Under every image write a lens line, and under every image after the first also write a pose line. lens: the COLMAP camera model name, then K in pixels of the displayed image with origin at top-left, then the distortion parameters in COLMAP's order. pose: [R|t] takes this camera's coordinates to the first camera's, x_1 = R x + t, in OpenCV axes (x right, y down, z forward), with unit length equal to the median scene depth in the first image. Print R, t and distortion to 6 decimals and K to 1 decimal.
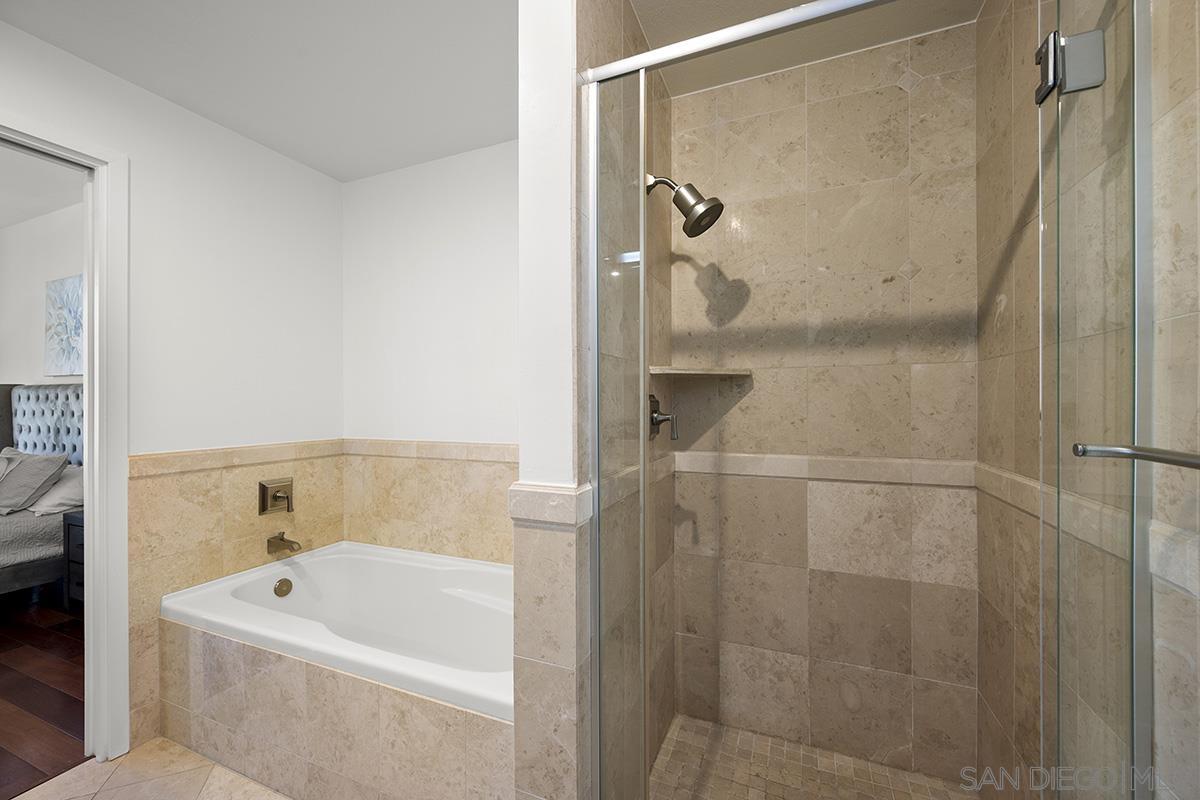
lens RADIAL K [[480.5, 0, 600.3], [0, 480.5, 402.2], [0, 0, 1]] dist [0.000376, -0.000251]
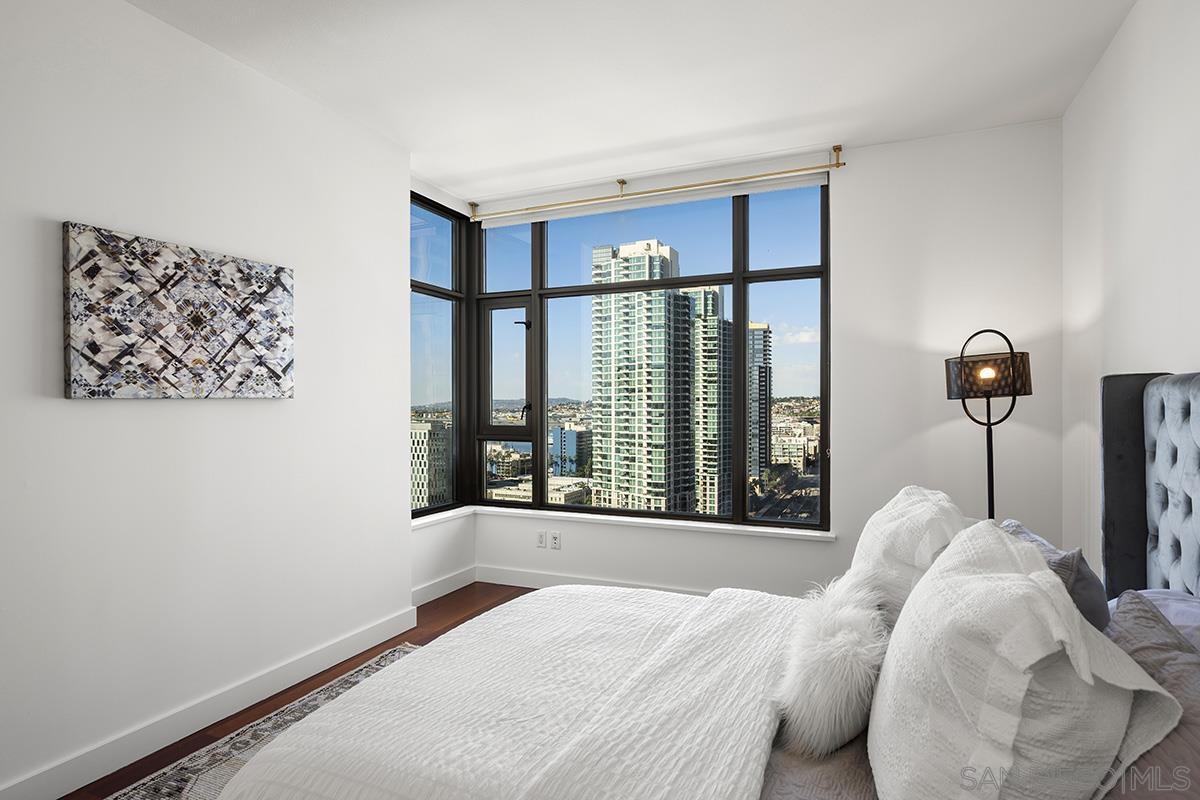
lens RADIAL K [[657.7, 0, 571.9], [0, 657.7, 409.5], [0, 0, 1]] dist [-0.000695, -0.000586]
pose [[-0.026920, 0.009488, -0.999593, -0.708496], [0.000416, 0.999955, 0.009480, -0.014633], [0.999638, -0.000161, -0.026922, 0.573876]]
